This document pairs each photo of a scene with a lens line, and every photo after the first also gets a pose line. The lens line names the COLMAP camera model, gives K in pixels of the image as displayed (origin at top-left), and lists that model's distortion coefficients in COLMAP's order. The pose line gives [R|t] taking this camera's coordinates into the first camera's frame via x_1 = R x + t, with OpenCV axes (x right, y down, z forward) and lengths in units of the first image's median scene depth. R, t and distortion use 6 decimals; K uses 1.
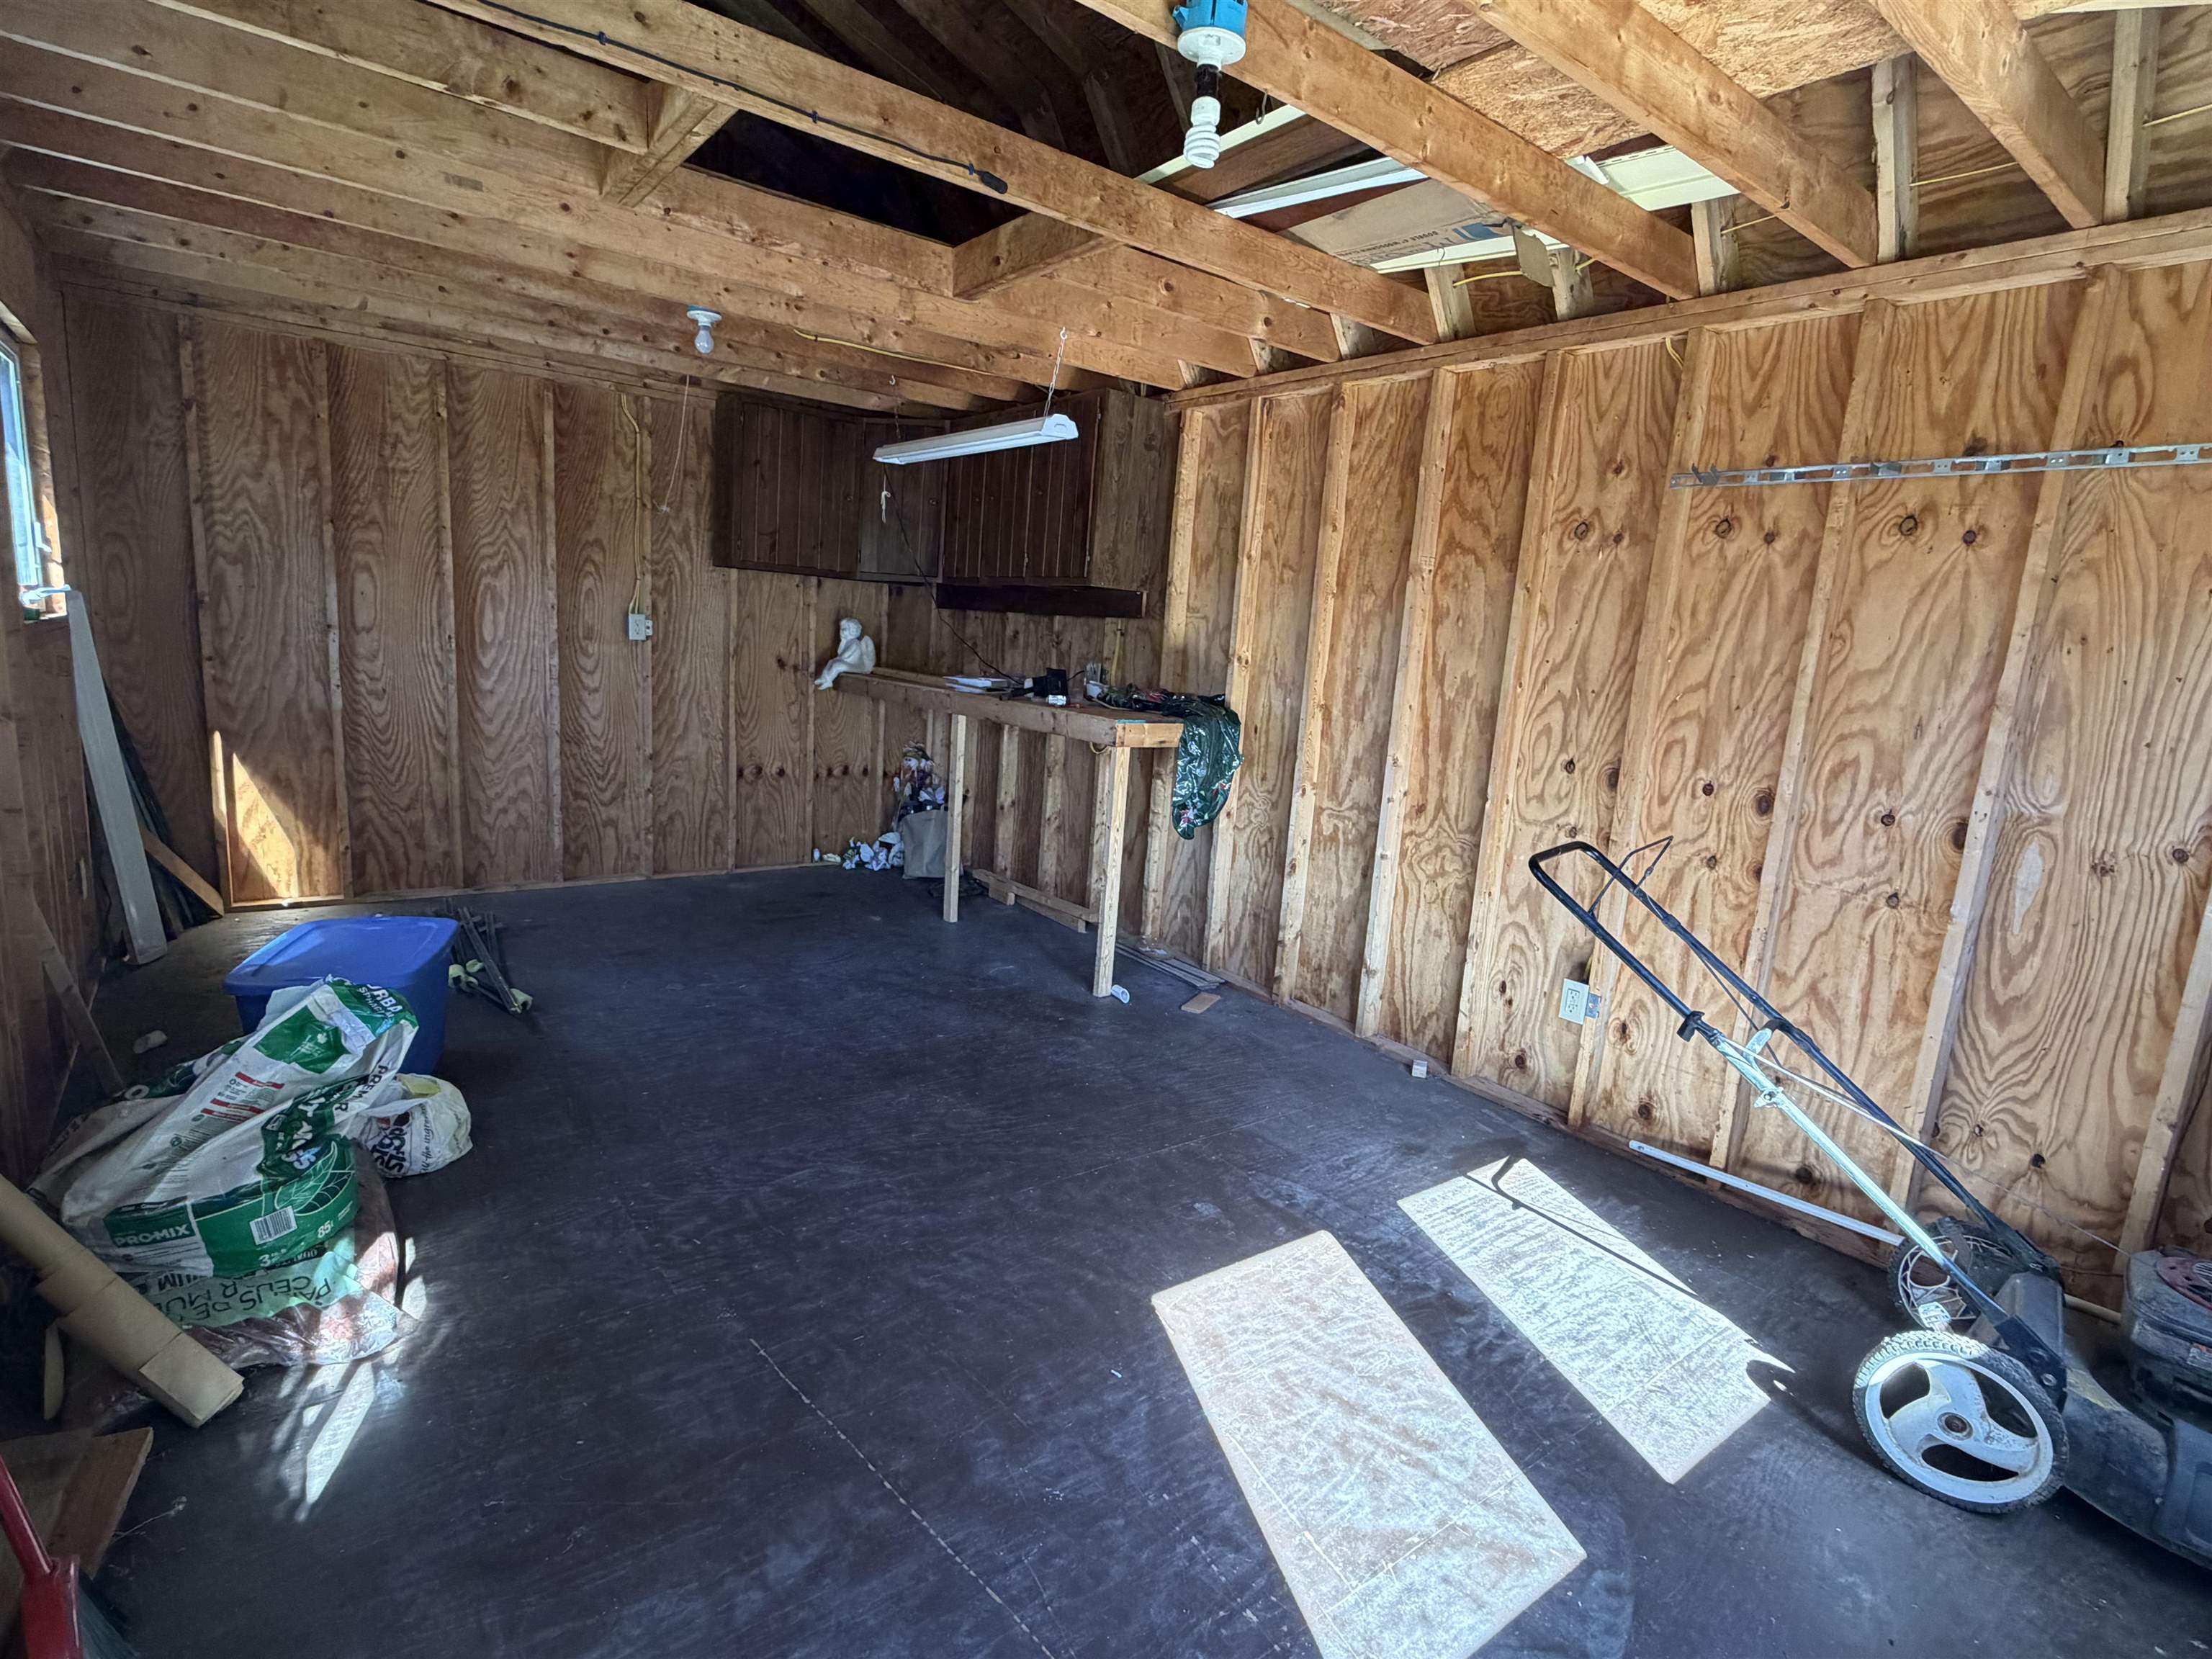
lens RADIAL K [[1107.5, 0, 1106.0], [0, 1107.5, 829.5], [0, 0, 1]] dist [0.000120, 0.000012]
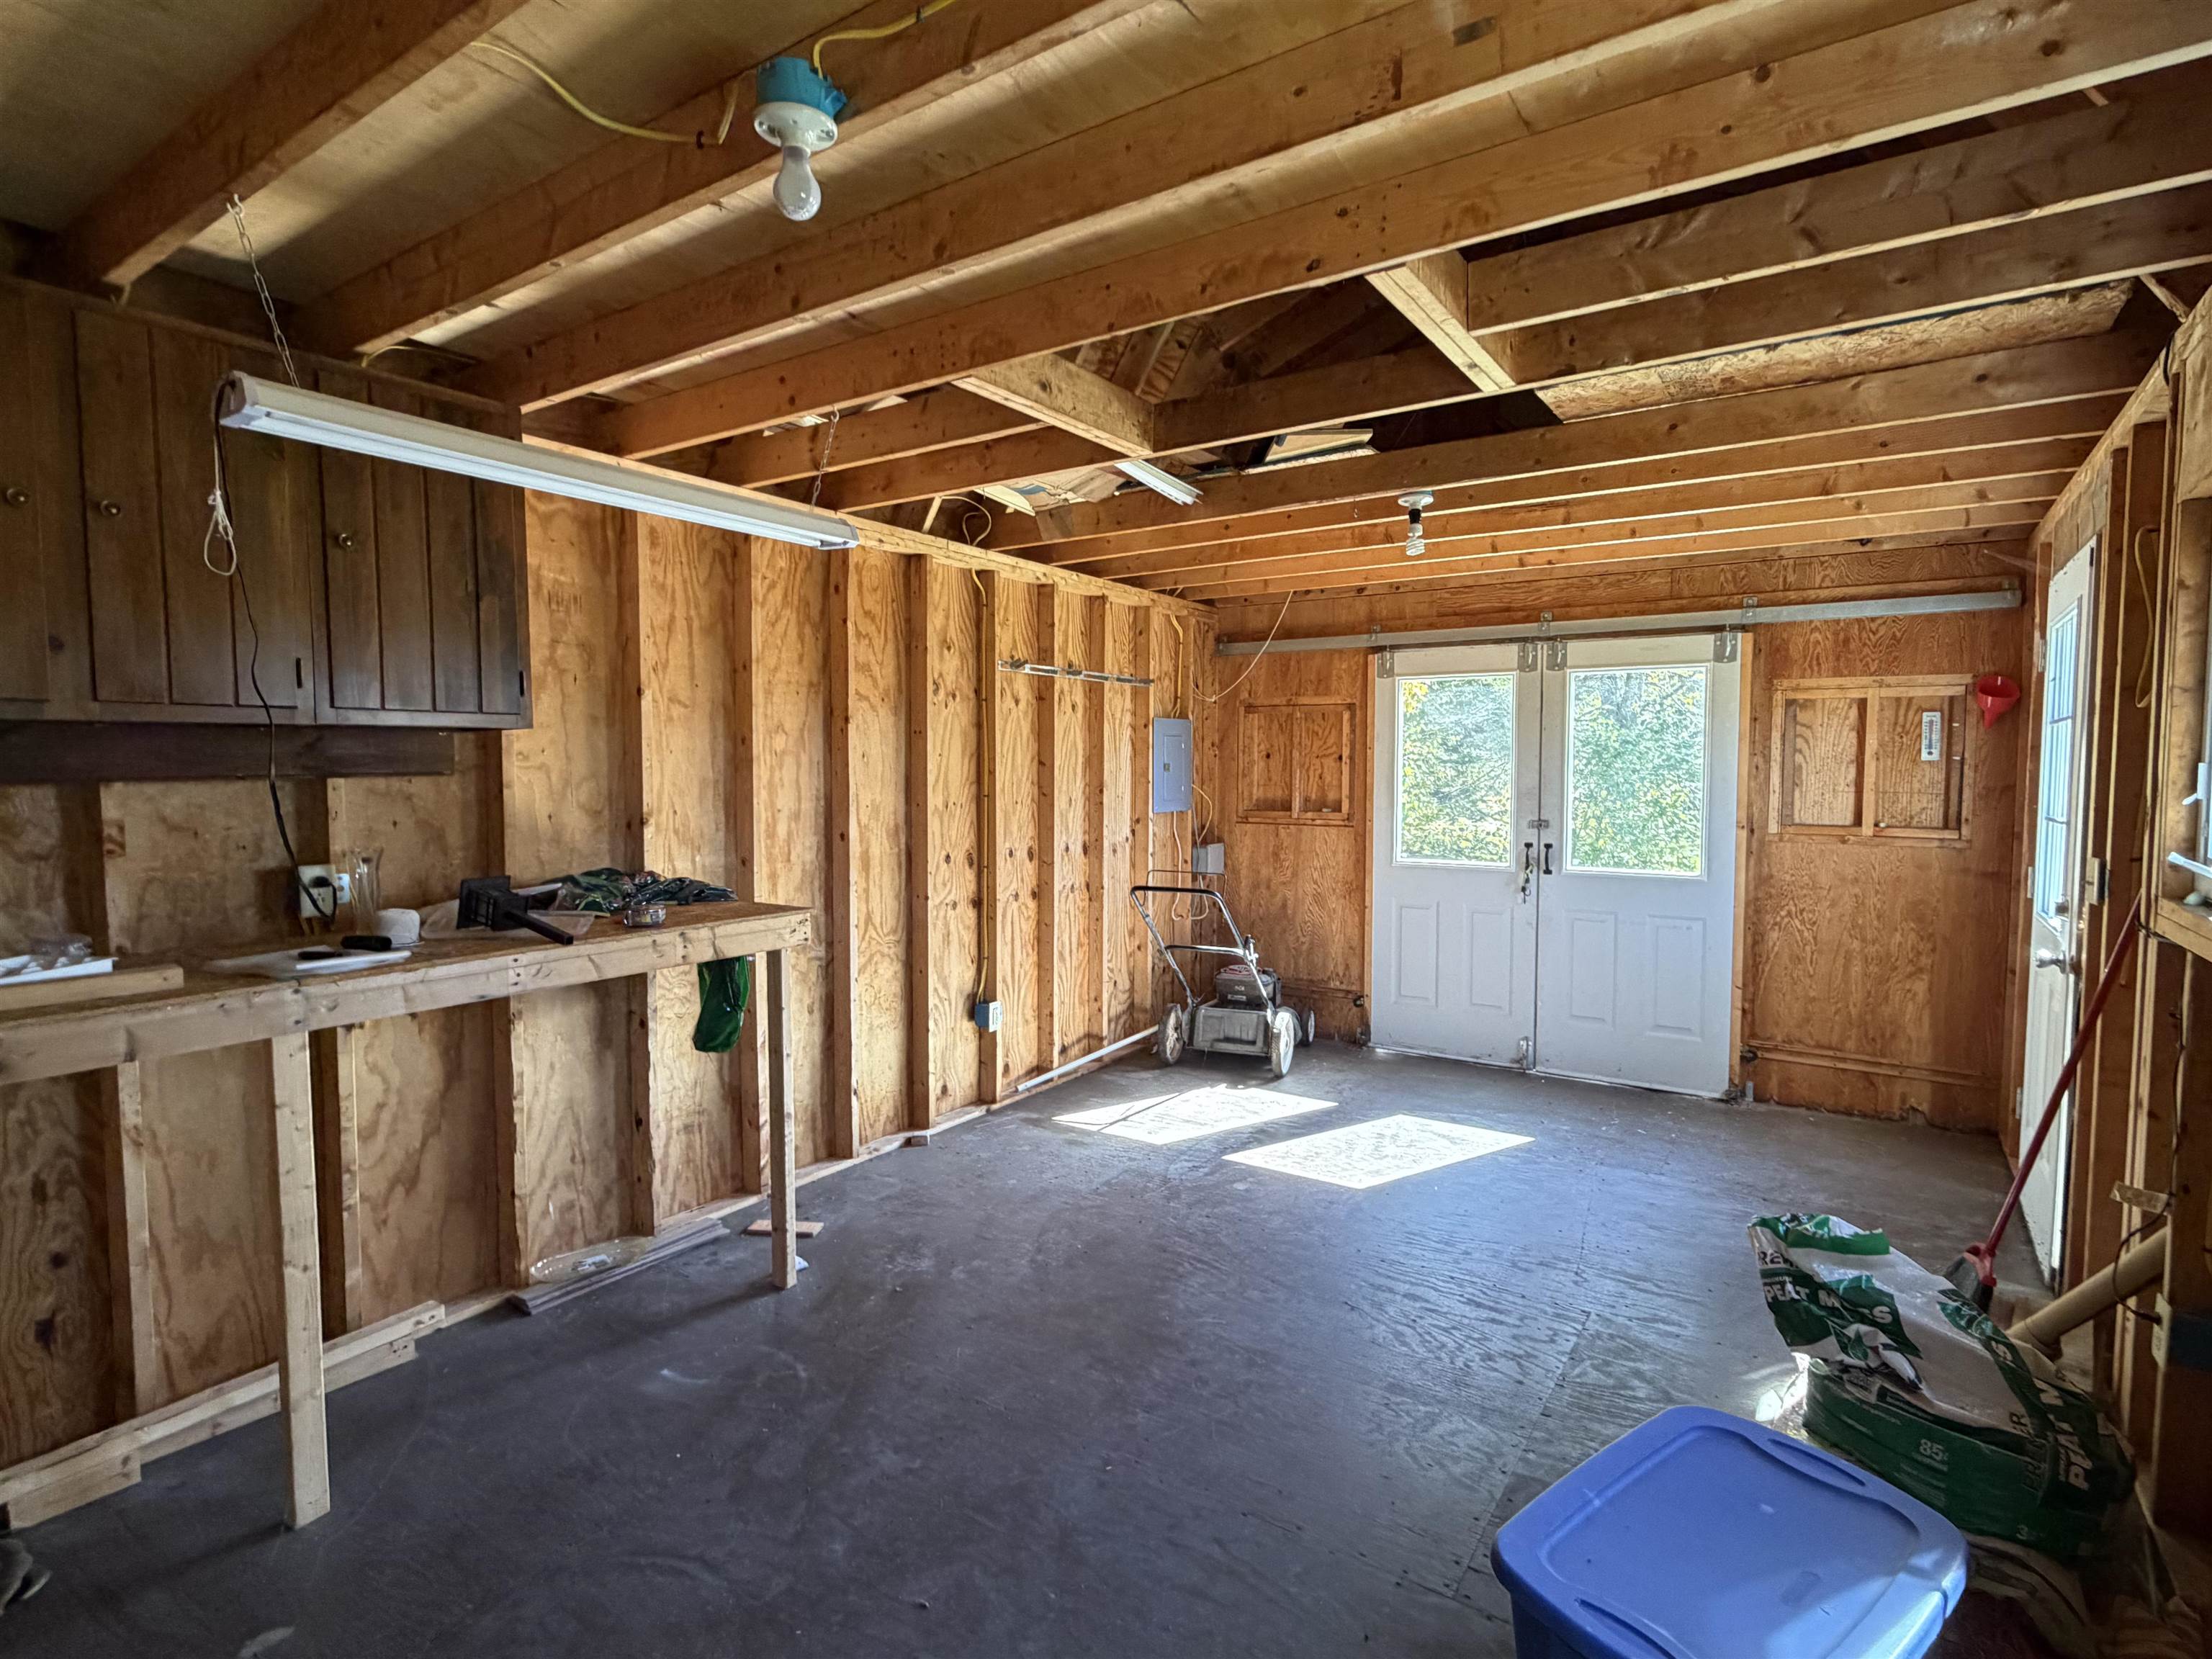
lens RADIAL K [[1107.5, 0, 1106.0], [0, 1107.5, 829.5], [0, 0, 1]] dist [0.000120, 0.000012]
pose [[-0.313343, -0.131328, 0.940515, -0.977109], [0.145624, 0.972033, 0.184245, -0.335961], [-0.938408, 0.194694, -0.285456, 1.279421]]
